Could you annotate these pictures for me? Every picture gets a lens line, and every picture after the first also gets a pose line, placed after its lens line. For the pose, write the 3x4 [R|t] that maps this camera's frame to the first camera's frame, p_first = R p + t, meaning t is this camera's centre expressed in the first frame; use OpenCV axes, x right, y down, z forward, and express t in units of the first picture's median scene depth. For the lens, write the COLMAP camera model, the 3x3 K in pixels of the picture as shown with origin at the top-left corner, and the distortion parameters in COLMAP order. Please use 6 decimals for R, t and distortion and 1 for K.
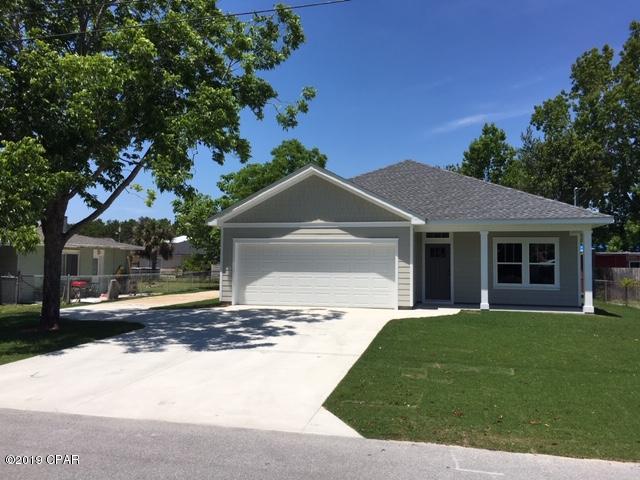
lens RADIAL K [[565.8, 0, 320.0], [0, 565.8, 240.0], [0, 0, 1]] dist [0.011054, 0.007537]
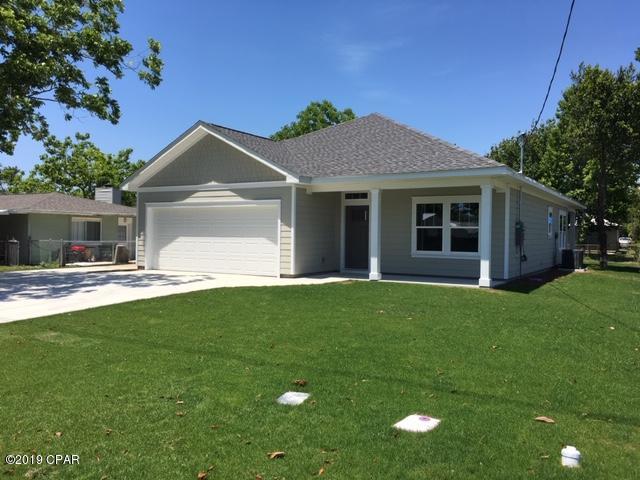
lens RADIAL K [[565.8, 0, 320.0], [0, 565.8, 240.0], [0, 0, 1]] dist [0.011054, 0.007537]
pose [[0.953076, 0.003419, -0.302713, 0.460794], [0.012355, 0.998664, 0.050179, 0.016682], [0.302480, -0.051565, 0.951760, 0.151120]]
